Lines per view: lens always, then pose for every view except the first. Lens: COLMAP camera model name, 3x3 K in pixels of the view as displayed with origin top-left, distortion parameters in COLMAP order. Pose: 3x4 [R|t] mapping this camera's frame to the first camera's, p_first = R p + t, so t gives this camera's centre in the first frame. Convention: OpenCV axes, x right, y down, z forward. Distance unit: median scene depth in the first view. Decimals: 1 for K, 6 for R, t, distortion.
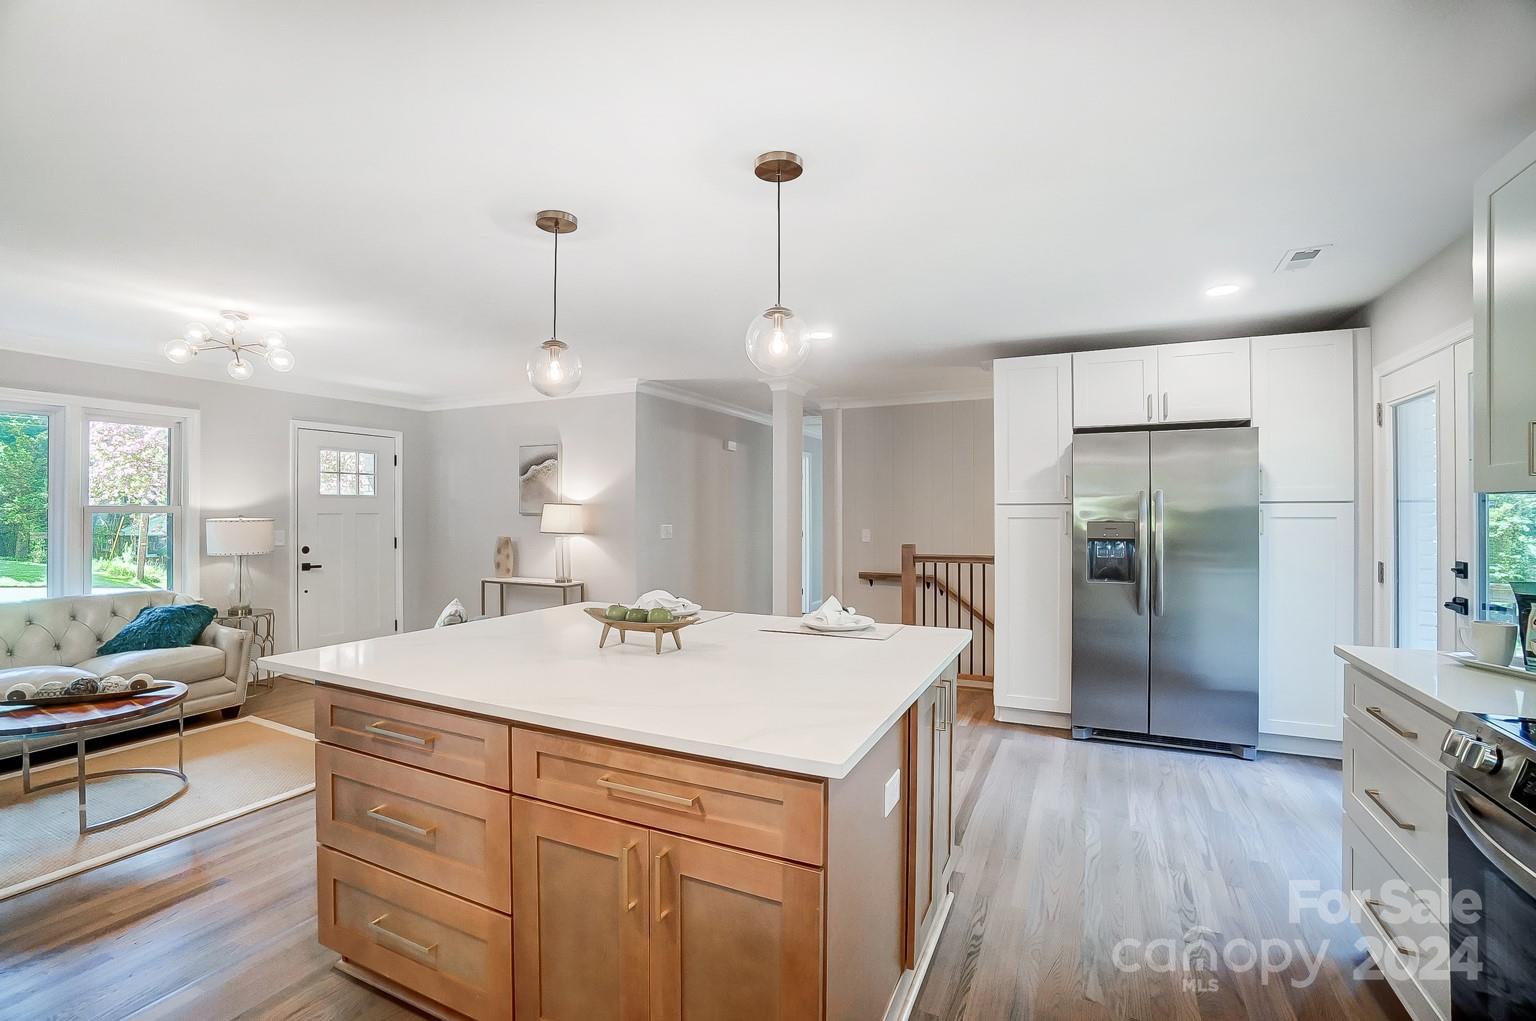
lens RADIAL K [[682.0, 0, 759.0], [0, 682.0, 509.8], [0, 0, 1]] dist [-0.065372, 0.025117]
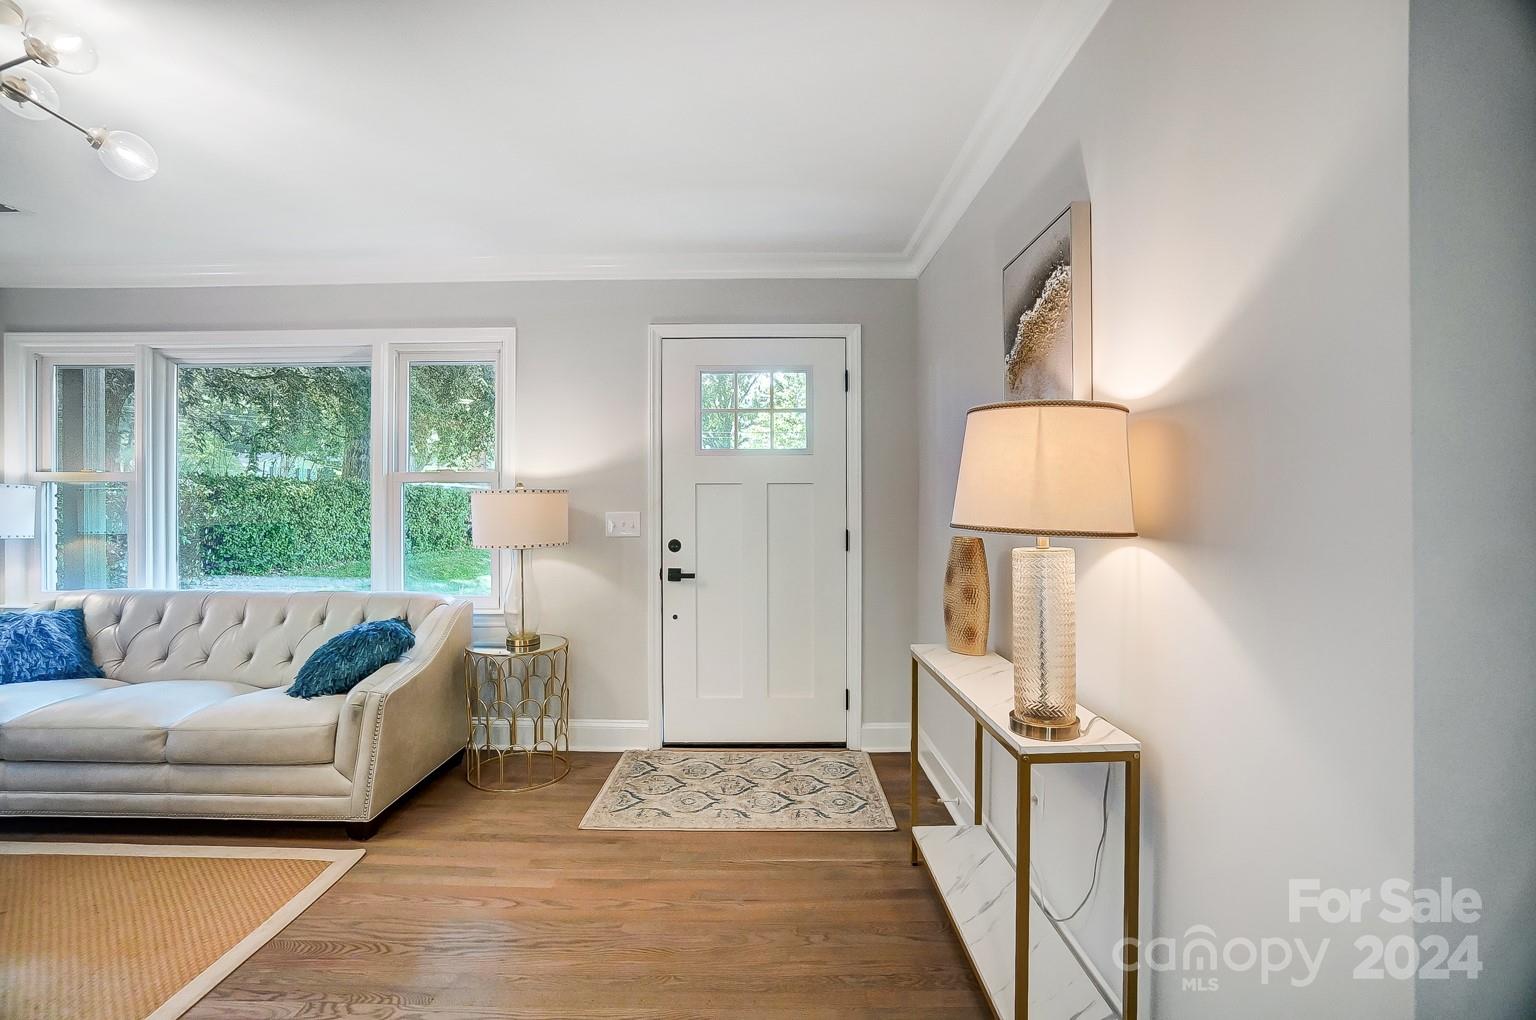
lens RADIAL K [[682.0, 0, 759.0], [0, 682.0, 509.3], [0, 0, 1]] dist [-0.065372, 0.025117]
pose [[0.431350, 0.003958, -0.902176, -0.128232], [0.002088, 0.999983, 0.005385, 0.028711], [0.902182, -0.004207, 0.431334, 0.915125]]
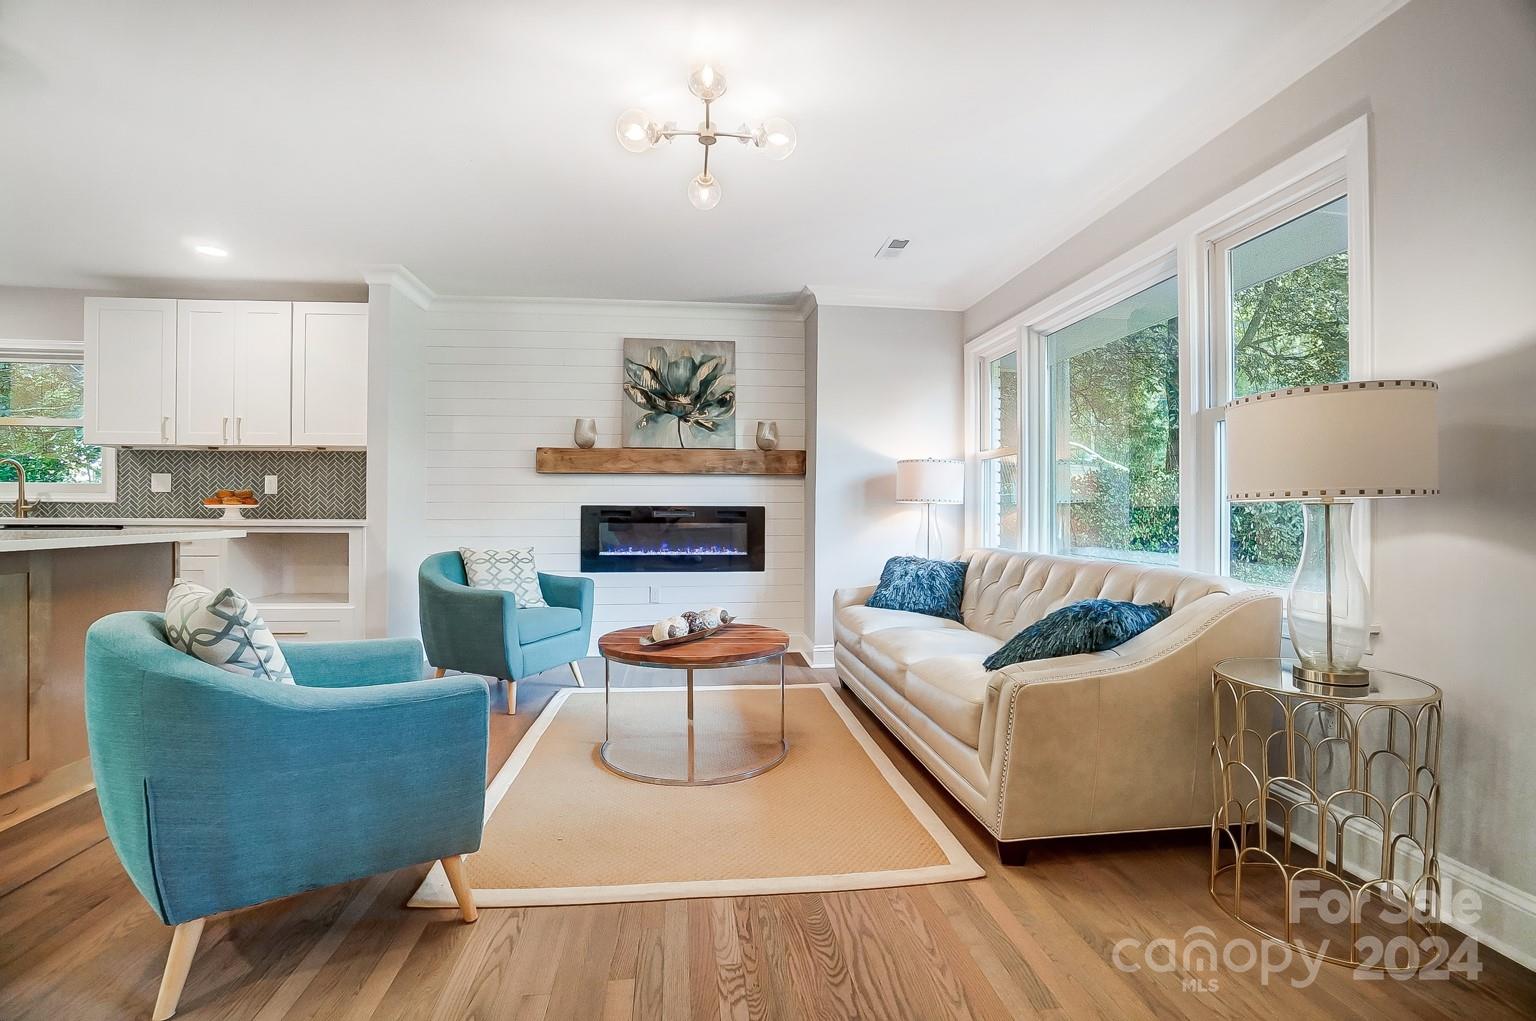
lens RADIAL K [[682.0, 0, 759.0], [0, 682.0, 509.8], [0, 0, 1]] dist [-0.065372, 0.025117]
pose [[-0.840776, -0.007649, -0.541330, -0.361912], [-0.004547, 0.999965, -0.007067, 0.073368], [0.541365, -0.003481, -0.840781, 1.107723]]
